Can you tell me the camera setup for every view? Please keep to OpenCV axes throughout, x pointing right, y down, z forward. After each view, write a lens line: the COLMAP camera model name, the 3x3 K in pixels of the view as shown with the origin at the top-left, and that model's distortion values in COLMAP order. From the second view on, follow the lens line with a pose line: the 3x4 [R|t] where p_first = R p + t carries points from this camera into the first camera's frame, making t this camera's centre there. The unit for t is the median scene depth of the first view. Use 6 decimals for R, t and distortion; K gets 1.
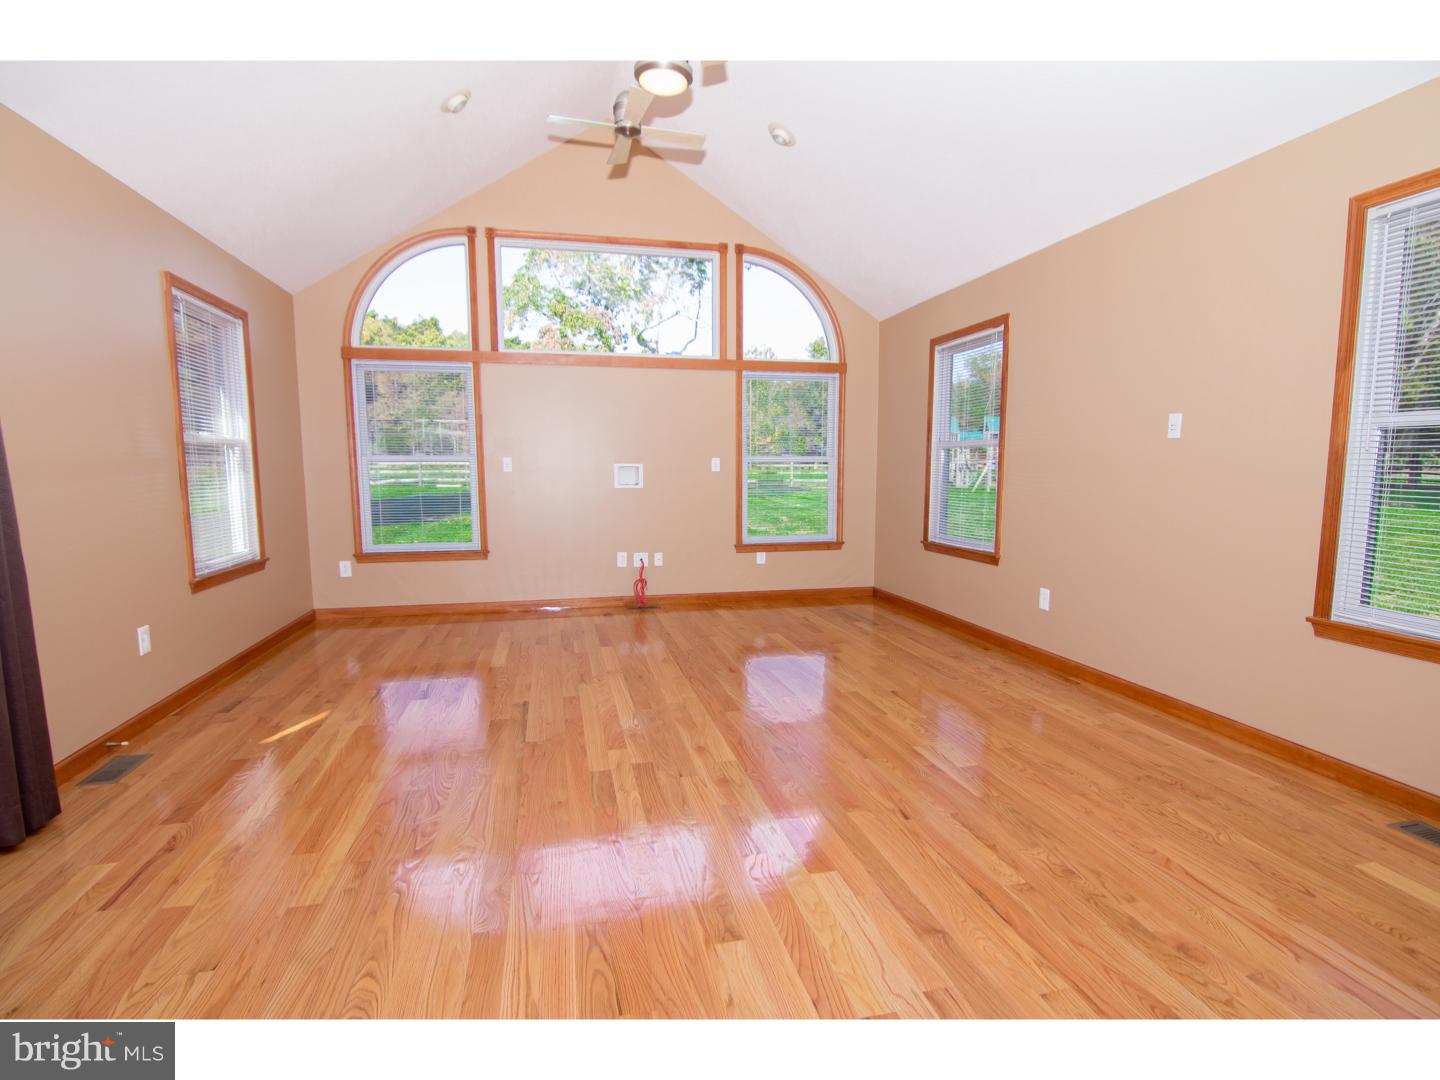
lens RADIAL K [[736.1, 0, 719.8], [0, 736.1, 551.3], [0, 0, 1]] dist [-0.001691, -0.013660]
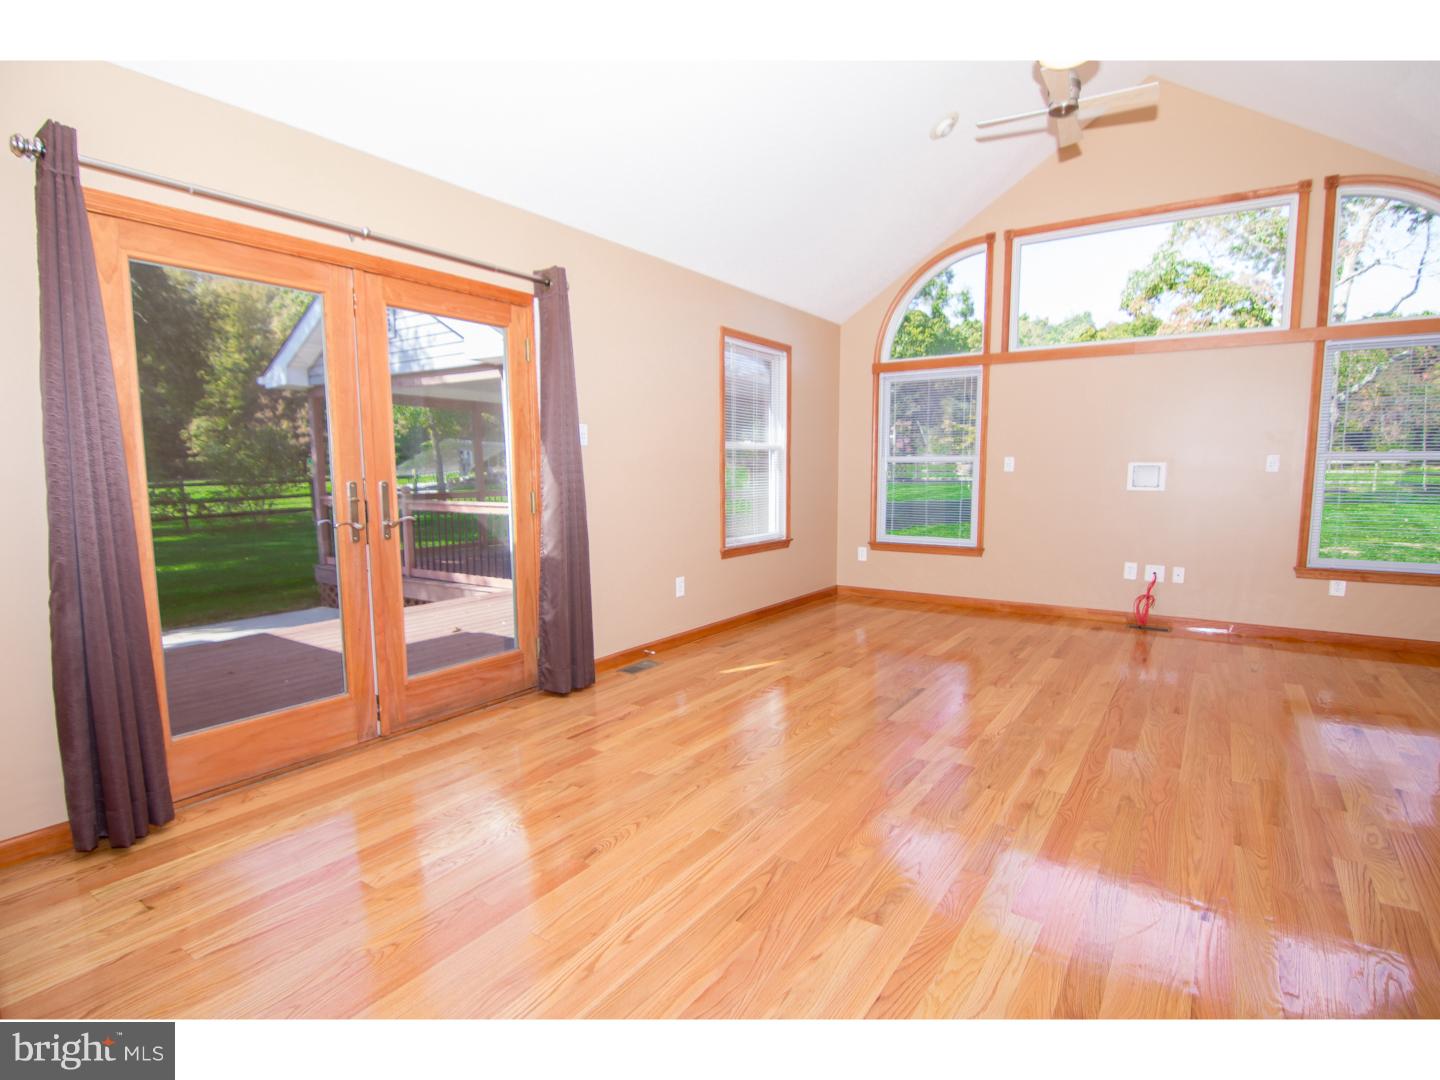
lens RADIAL K [[736.1, 0, 719.8], [0, 736.1, 551.3], [0, 0, 1]] dist [-0.001691, -0.013660]
pose [[0.676825, 0.082483, -0.731508, 0.197140], [-0.081556, 0.995987, 0.036845, -0.005137], [0.731612, 0.034721, 0.680837, 0.038004]]
